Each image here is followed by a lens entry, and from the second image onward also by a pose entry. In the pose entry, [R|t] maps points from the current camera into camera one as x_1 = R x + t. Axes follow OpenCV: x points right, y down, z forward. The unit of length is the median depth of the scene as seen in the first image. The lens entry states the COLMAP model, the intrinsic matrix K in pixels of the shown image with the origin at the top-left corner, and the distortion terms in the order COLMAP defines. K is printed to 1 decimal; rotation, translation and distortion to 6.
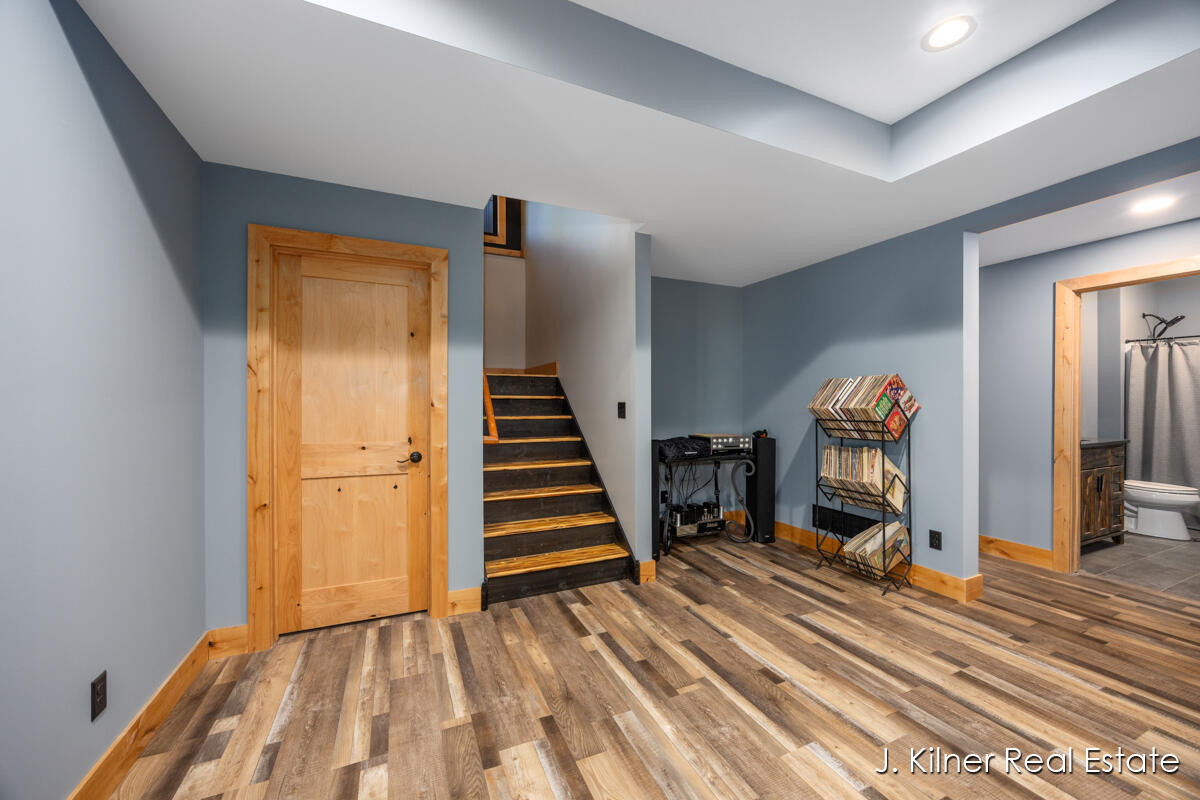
lens RADIAL K [[467.2, 0, 602.4], [0, 467.2, 401.8], [0, 0, 1]] dist [-0.001459, 0.000402]
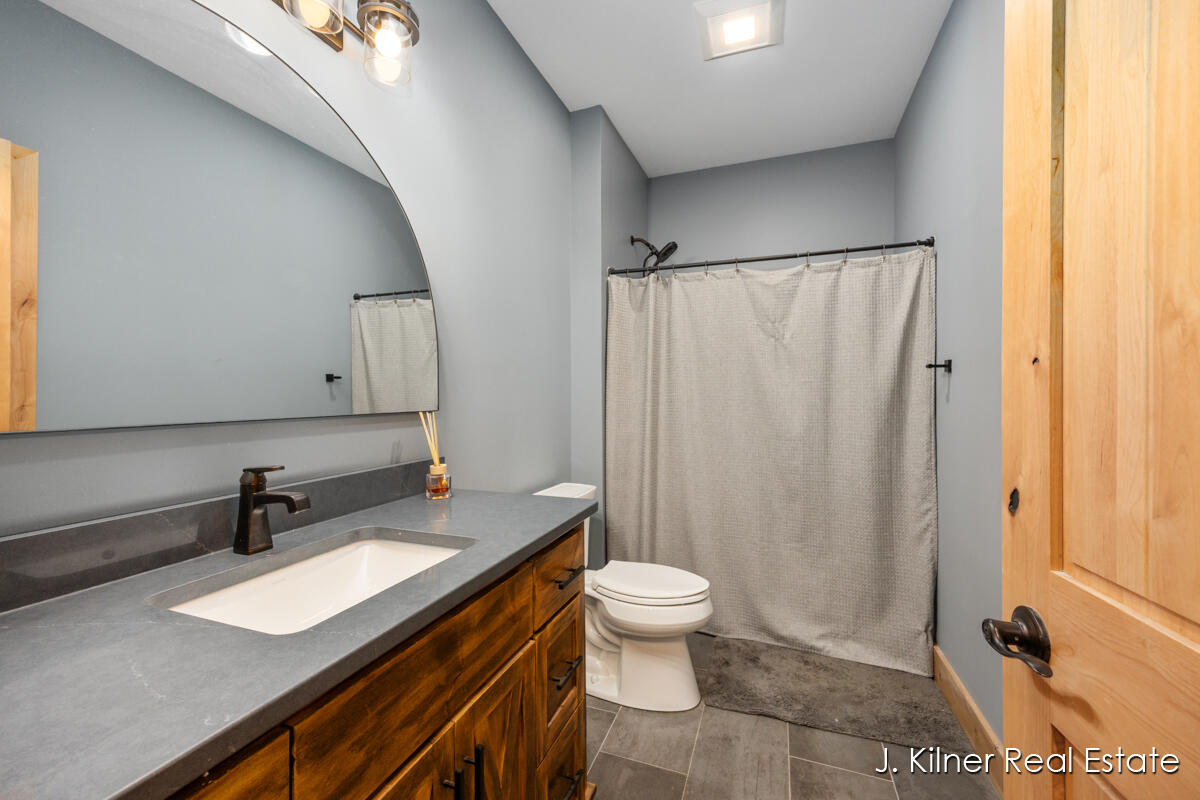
lens RADIAL K [[467.2, 0, 603.0], [0, 467.2, 396.8], [0, 0, 1]] dist [-0.001459, 0.000402]
pose [[0.704761, -0.002571, 0.709440, 0.746972], [0.000292, 0.999994, 0.003334, 0.008819], [-0.709445, -0.002143, 0.704758, 0.637330]]
